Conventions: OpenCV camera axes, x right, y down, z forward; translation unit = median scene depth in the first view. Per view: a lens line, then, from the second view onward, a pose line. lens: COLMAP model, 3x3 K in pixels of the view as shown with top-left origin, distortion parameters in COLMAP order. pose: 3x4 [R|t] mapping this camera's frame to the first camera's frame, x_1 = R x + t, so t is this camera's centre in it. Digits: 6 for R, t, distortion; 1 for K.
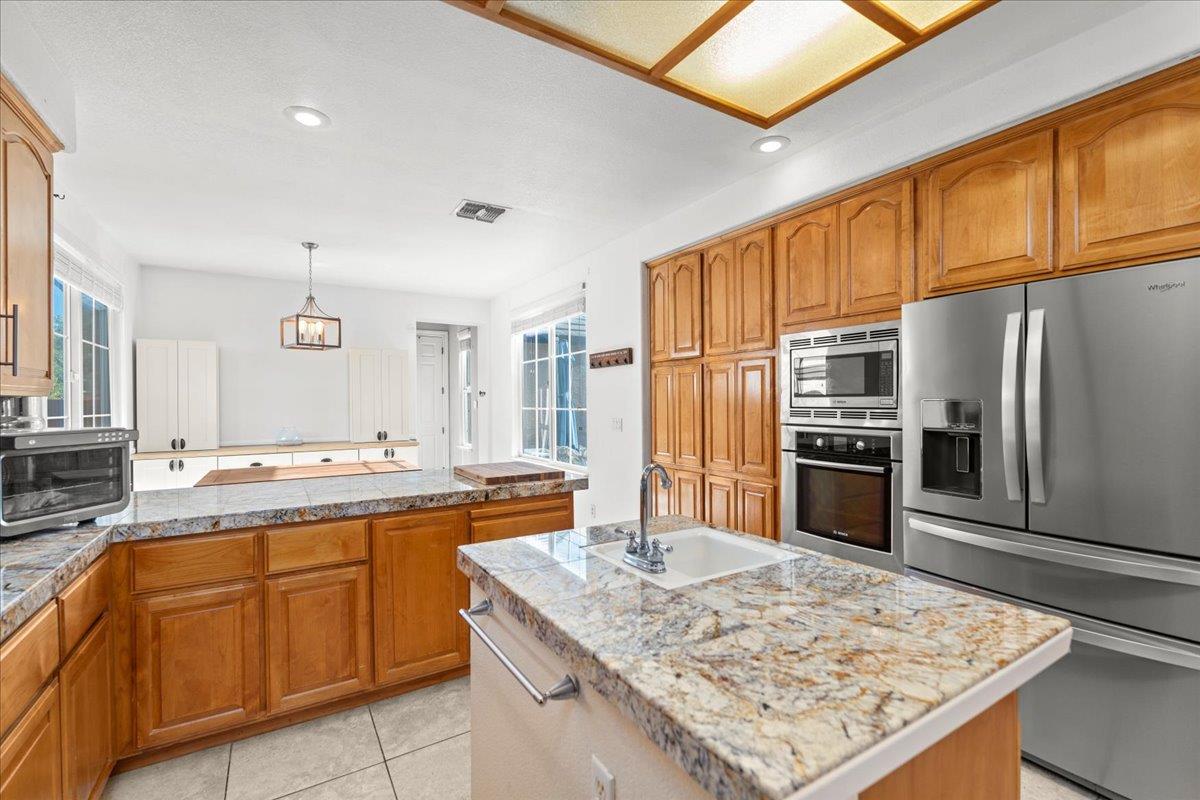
lens RADIAL K [[527.2, 0, 598.2], [0, 527.2, 399.3], [0, 0, 1]] dist [-0.005564, 0.000399]
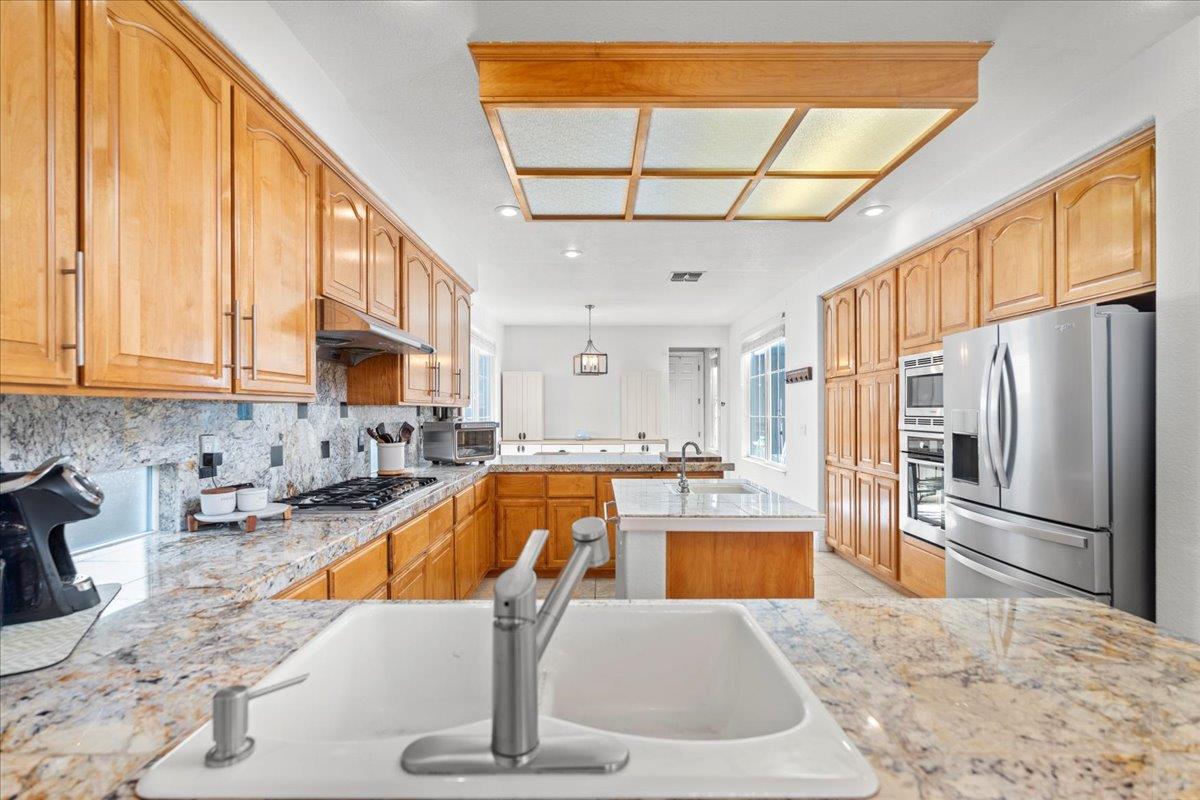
lens RADIAL K [[527.2, 0, 594.2], [0, 527.2, 409.9], [0, 0, 1]] dist [-0.005564, 0.000399]
pose [[0.848089, 0.003747, -0.529841, 0.392375], [-0.001815, 0.999990, 0.004165, -0.002972], [0.529851, -0.002570, 0.848087, -0.409395]]
